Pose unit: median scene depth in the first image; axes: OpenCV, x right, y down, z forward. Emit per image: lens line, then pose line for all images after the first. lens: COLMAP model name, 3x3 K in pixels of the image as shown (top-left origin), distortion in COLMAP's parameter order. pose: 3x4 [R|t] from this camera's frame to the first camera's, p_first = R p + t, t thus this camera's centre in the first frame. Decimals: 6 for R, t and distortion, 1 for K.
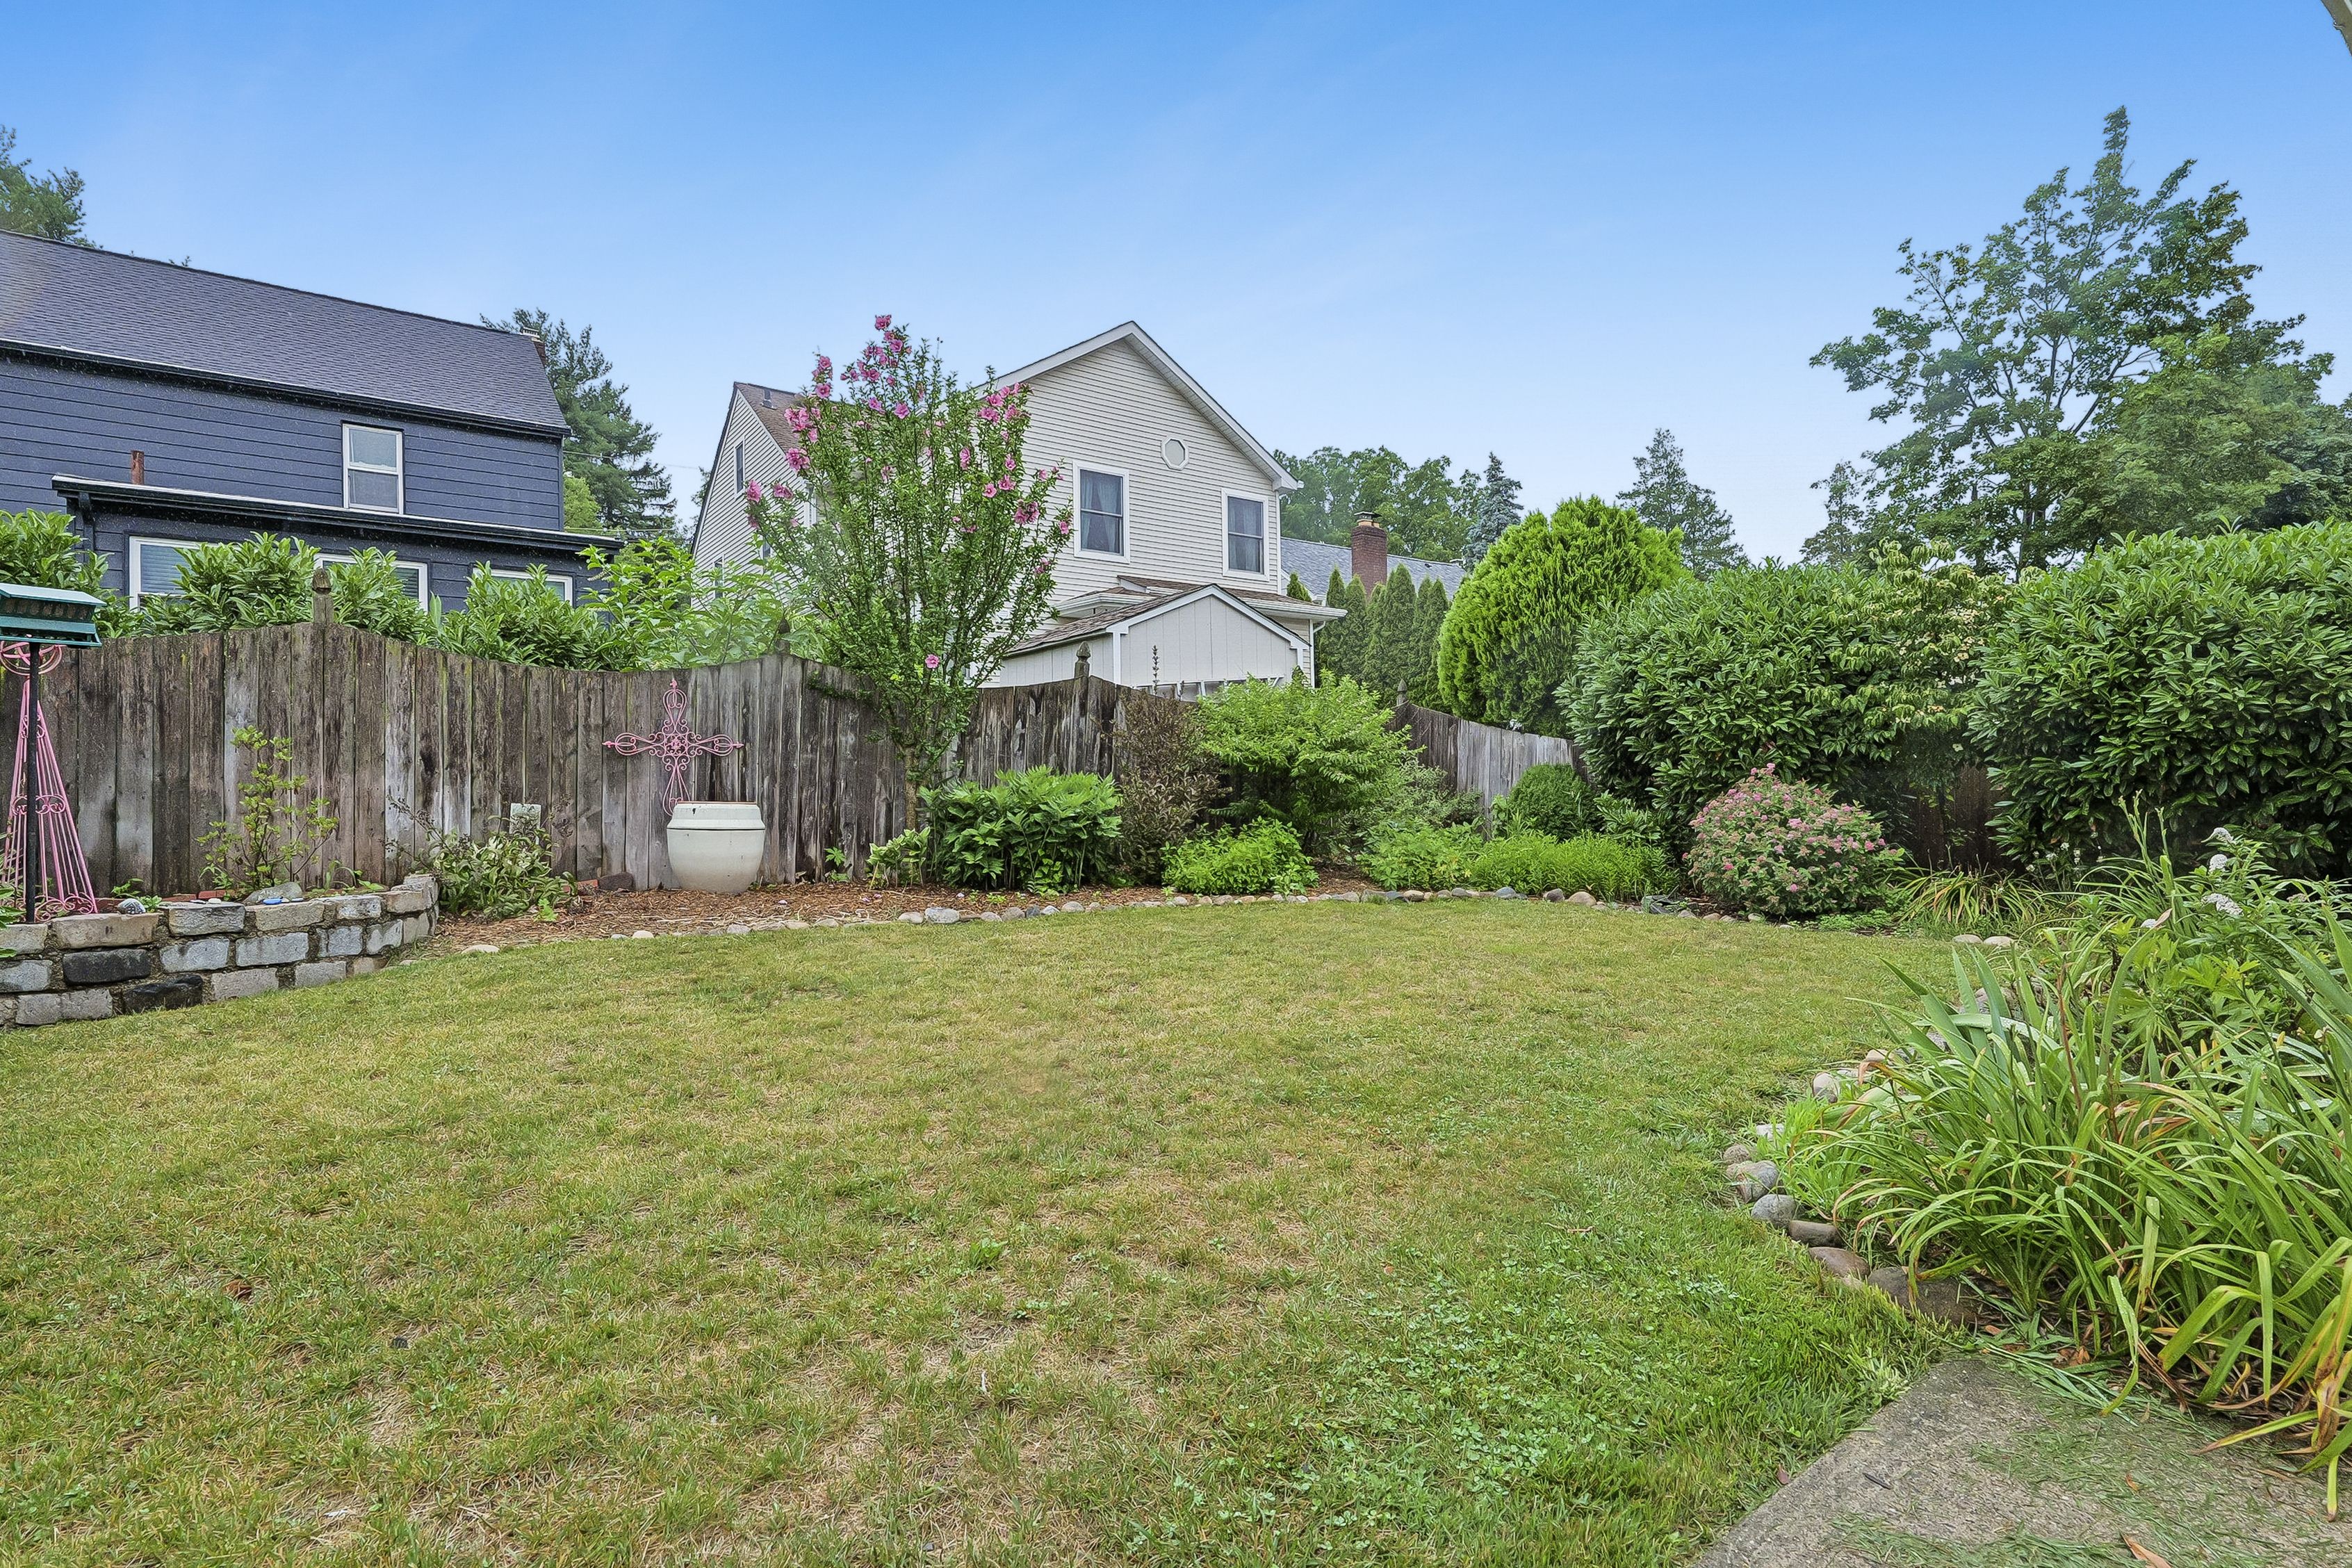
lens RADIAL K [[1111.7, 0, 1174.3], [0, 1111.7, 745.6], [0, 0, 1]] dist [-0.001482, -0.011924]
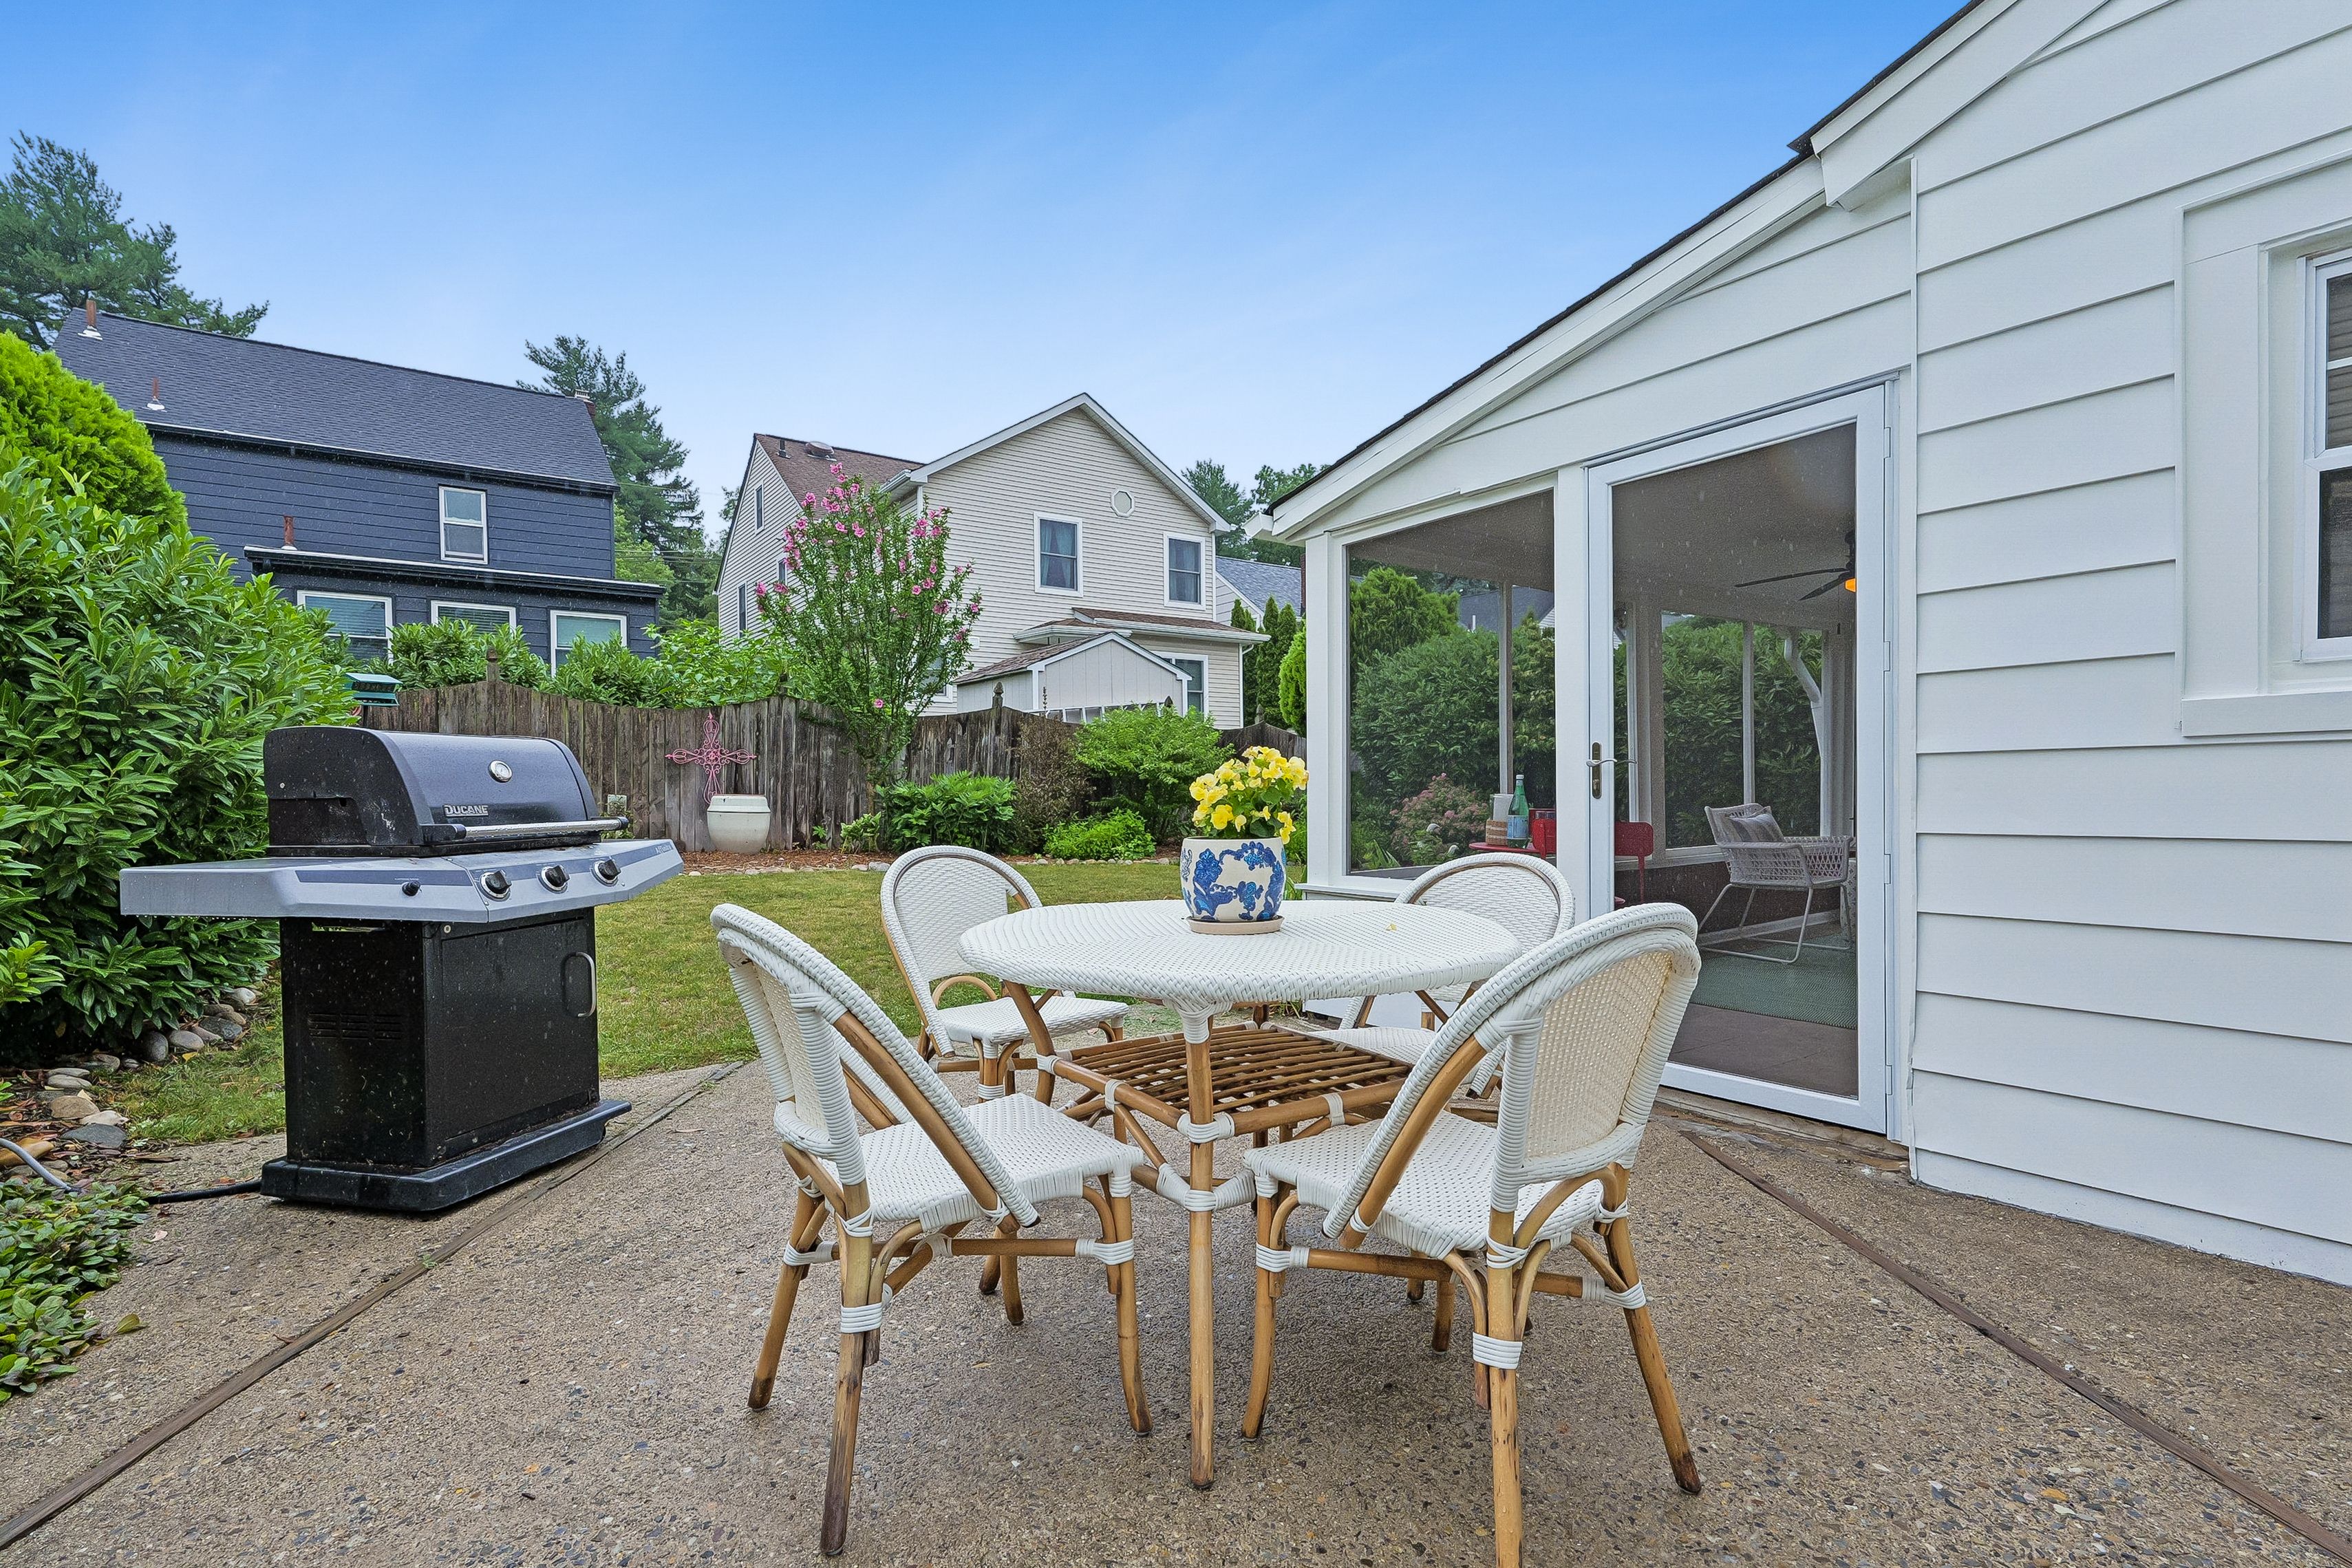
lens RADIAL K [[1086.6, 0, 1176.0], [0, 1086.6, 784.0], [0, 0, 1]] dist [-0.029703, -0.000352]
pose [[0.999924, 0.006616, -0.010401, 0.167544], [-0.006206, 0.999221, 0.038975, -0.020895], [0.010651, -0.038907, 0.999186, -0.392578]]
